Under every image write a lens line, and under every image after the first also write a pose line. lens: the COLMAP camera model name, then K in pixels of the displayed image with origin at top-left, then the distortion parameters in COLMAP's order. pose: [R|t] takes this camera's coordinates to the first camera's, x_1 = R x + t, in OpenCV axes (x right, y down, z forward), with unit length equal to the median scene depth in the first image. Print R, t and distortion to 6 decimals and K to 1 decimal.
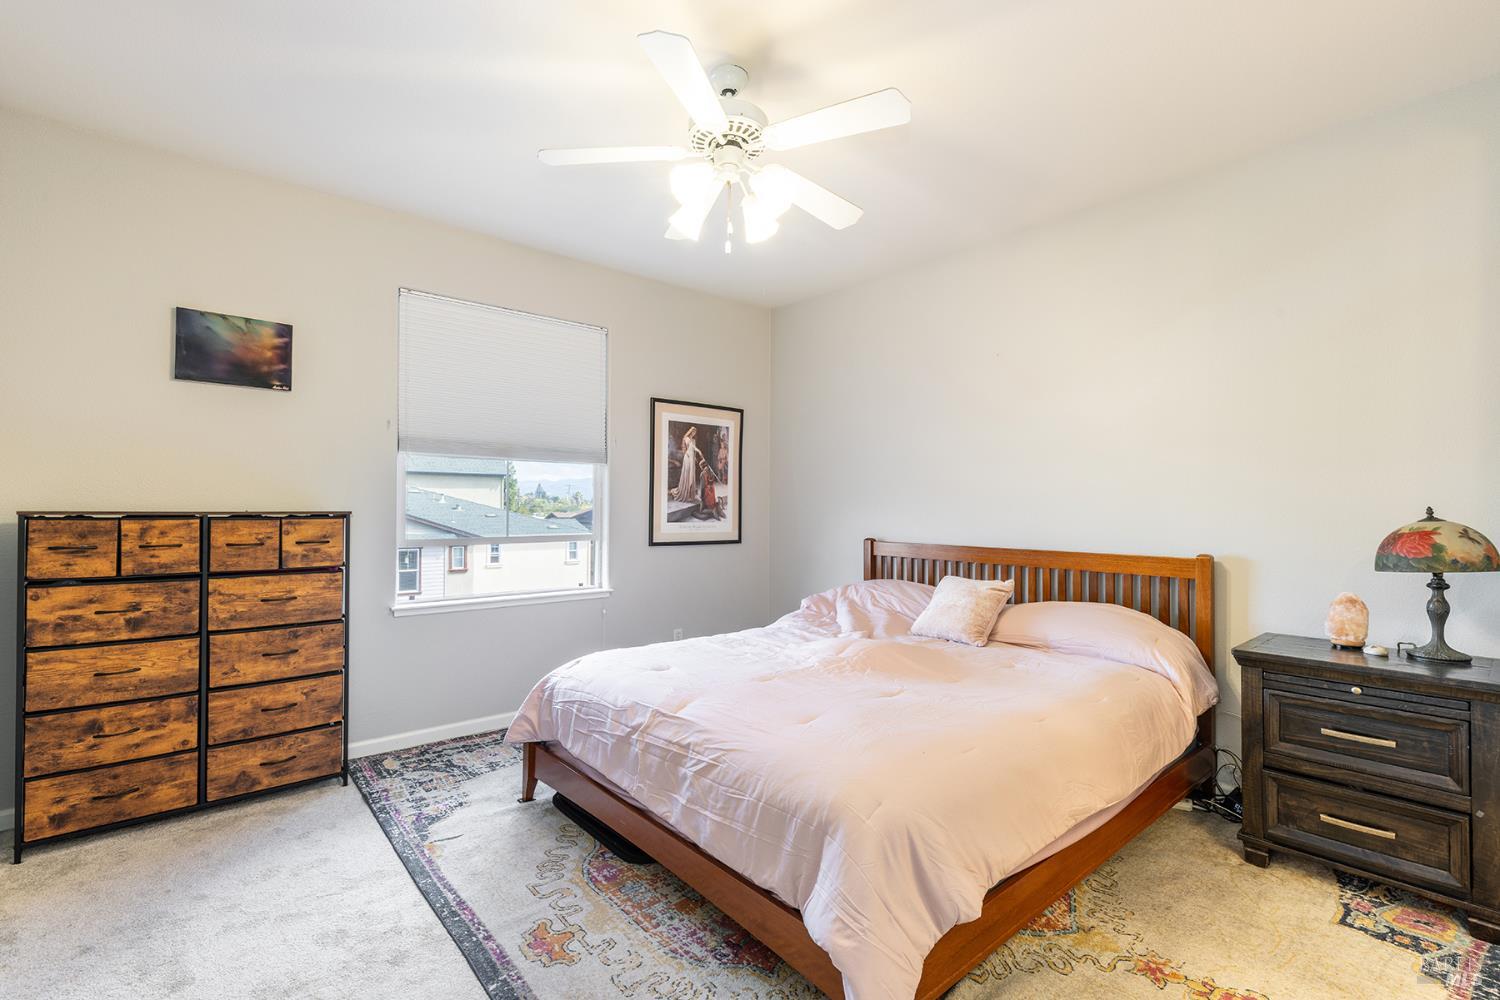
lens RADIAL K [[669.9, 0, 759.4], [0, 669.9, 505.9], [0, 0, 1]] dist [0.003929, 0.000433]
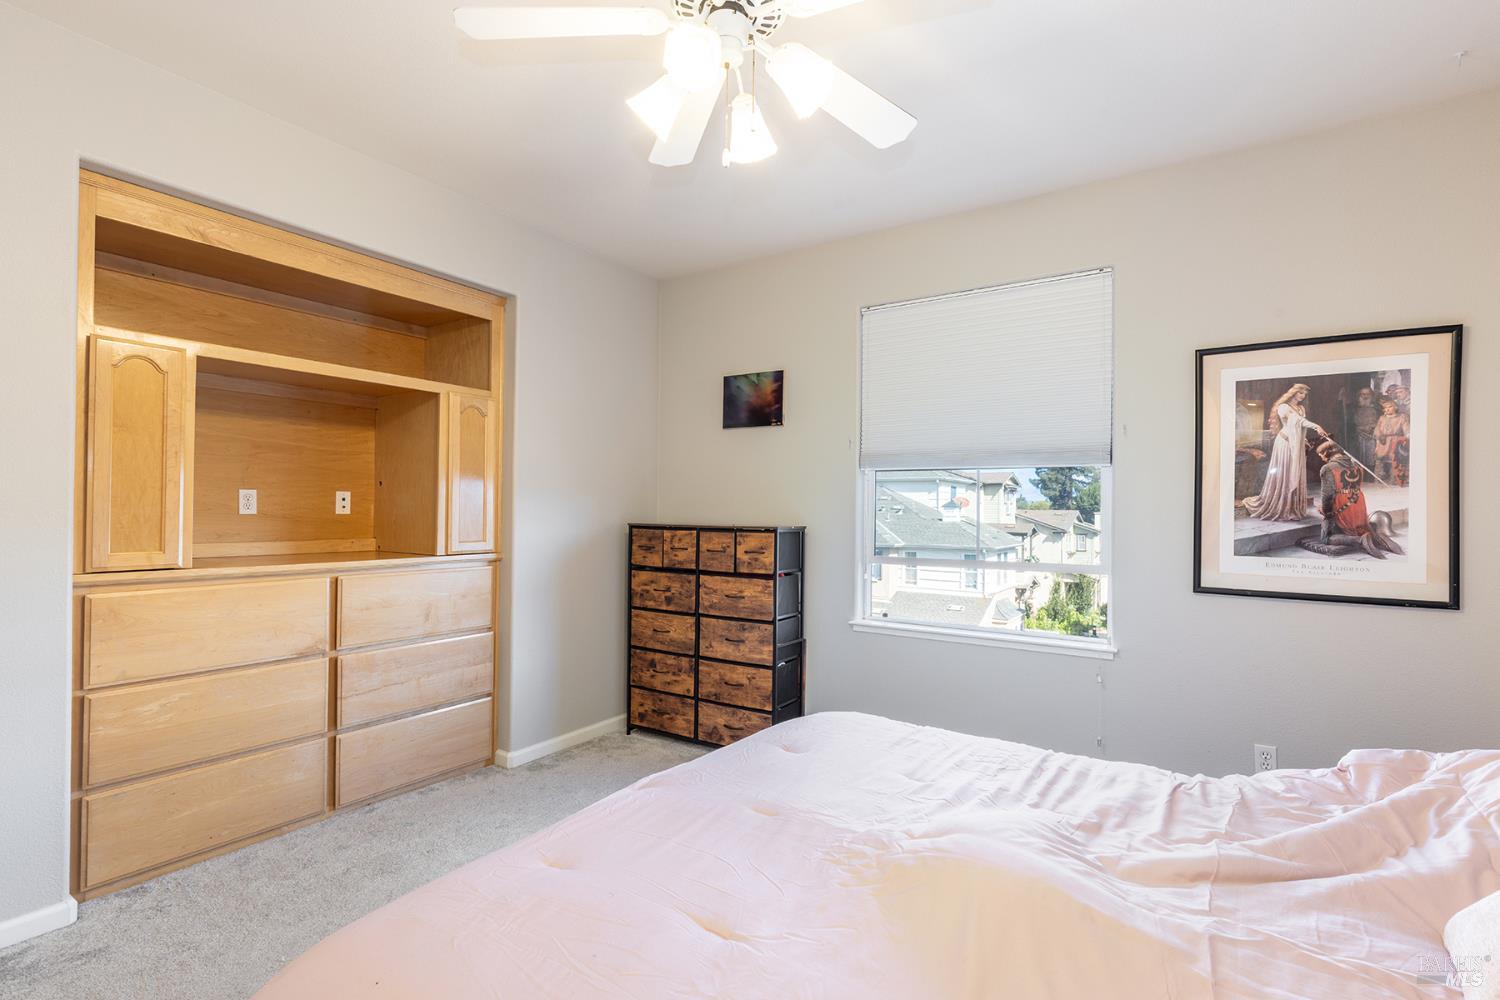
lens RADIAL K [[695.0, 0, 754.7], [0, 695.0, 504.2], [0, 0, 1]] dist [-0.001812, 0.000373]
pose [[0.273009, -0.011706, -0.961940, 0.531946], [-0.006785, 0.999878, -0.014093, -0.013893], [0.961988, 0.010375, 0.272896, 0.683855]]
